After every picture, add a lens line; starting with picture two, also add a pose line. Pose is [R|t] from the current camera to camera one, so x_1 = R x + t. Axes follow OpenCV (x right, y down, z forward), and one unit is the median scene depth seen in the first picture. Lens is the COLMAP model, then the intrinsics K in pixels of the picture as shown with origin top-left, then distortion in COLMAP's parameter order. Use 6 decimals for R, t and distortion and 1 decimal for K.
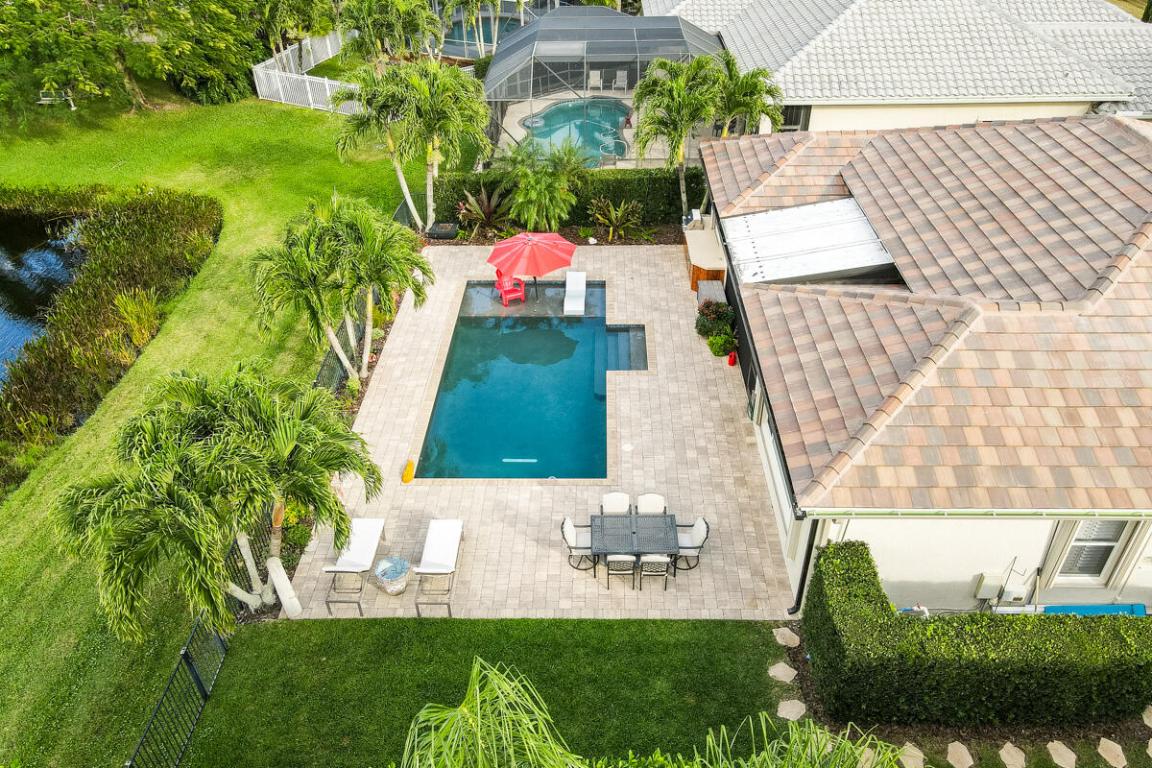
lens RADIAL K [[854.4, 0, 563.6], [0, 854.4, 385.3], [0, 0, 1]] dist [0.002177, 0.000605]
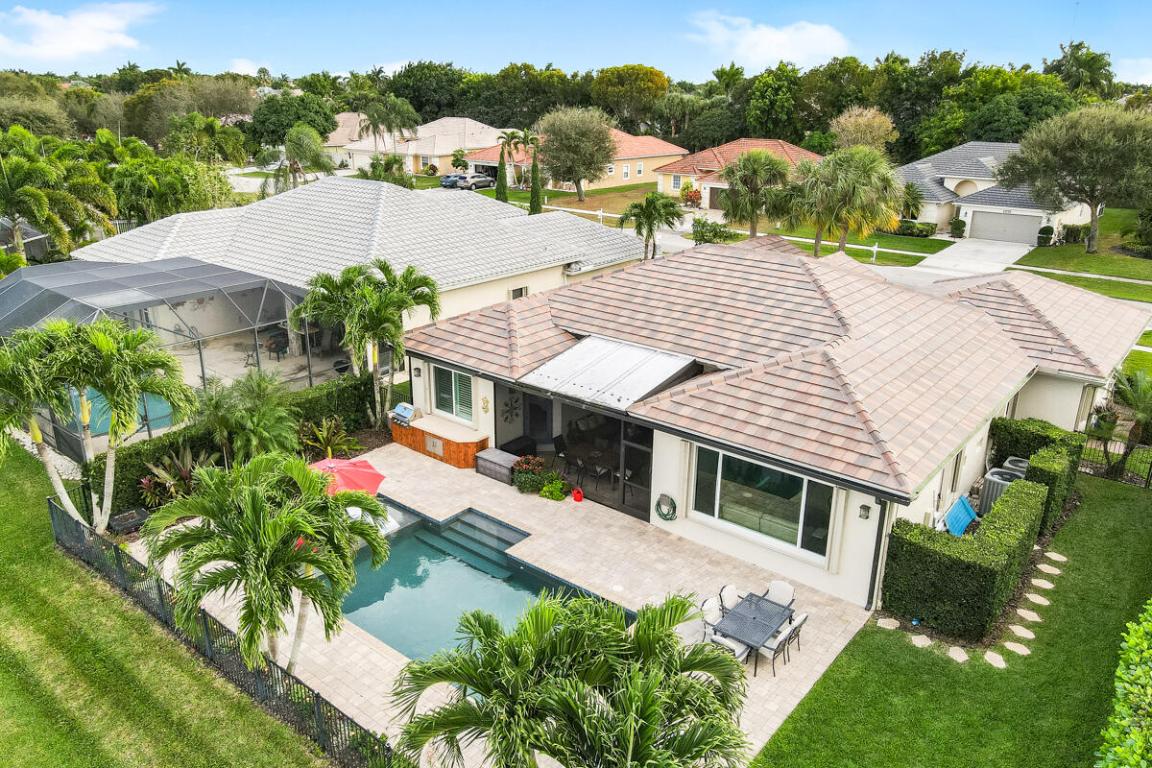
lens RADIAL K [[860.1, 0, 576.0], [0, 860.1, 384.0], [0, 0, 1]] dist [0.010208, 0.004691]
pose [[0.601528, -0.233826, 0.763865, -0.626784], [0.437334, 0.896575, -0.069942, -0.087058], [-0.668508, 0.376137, 0.641575, 0.276060]]
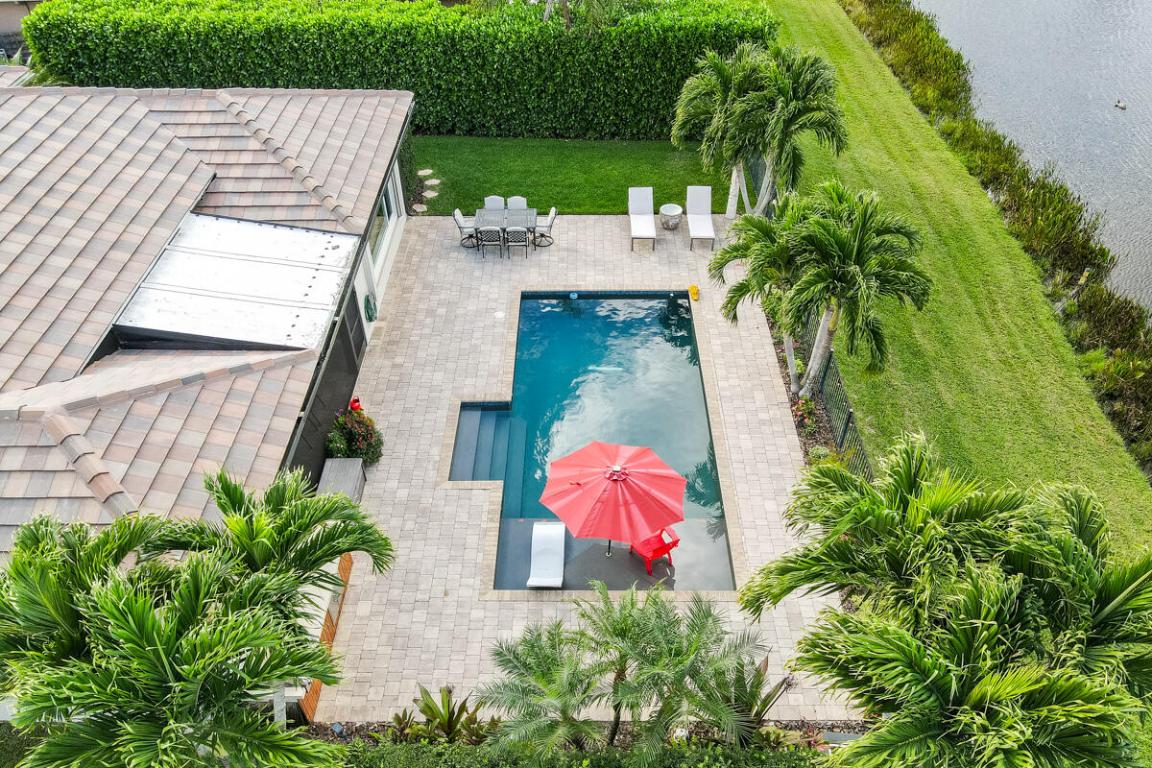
lens RADIAL K [[834.1, 0, 576.0], [0, 834.1, 384.0], [0, 0, 1]] dist [0.009726, 0.000156]
pose [[-0.999054, 0.041931, -0.011533, -0.004475], [-0.001665, 0.228114, 0.973633, -0.858189], [0.043456, 0.972731, -0.227829, 1.241406]]
